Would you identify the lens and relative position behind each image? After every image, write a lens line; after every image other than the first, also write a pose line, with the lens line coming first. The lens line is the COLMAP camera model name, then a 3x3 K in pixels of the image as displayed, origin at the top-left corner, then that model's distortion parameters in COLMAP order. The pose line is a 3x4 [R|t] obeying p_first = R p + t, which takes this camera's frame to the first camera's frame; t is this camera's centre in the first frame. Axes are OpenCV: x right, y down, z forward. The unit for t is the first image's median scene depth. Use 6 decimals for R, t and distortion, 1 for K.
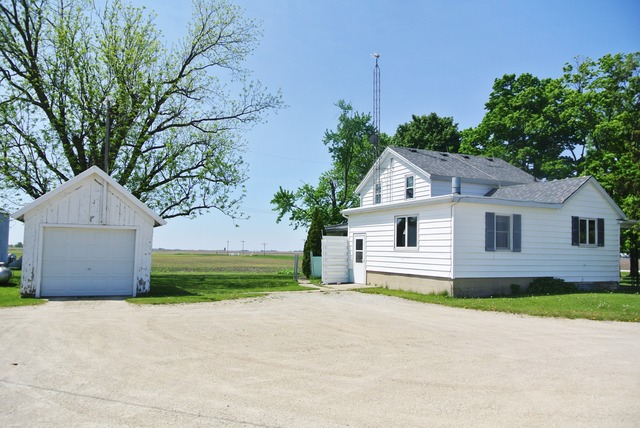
lens RADIAL K [[506.8, 0, 325.1], [0, 506.8, 223.2], [0, 0, 1]] dist [-0.065031, 0.029806]
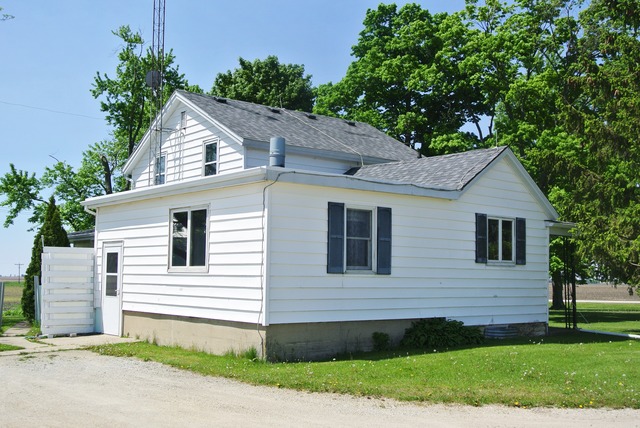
lens RADIAL K [[764.2, 0, 319.9], [0, 764.2, 214.0], [0, 0, 1]] dist [-0.021141, 0.000000]
pose [[0.966789, 0.013198, 0.255236, 0.070837], [-0.006991, 0.999658, -0.025211, 0.008781], [-0.255481, 0.022590, 0.966550, 0.144844]]
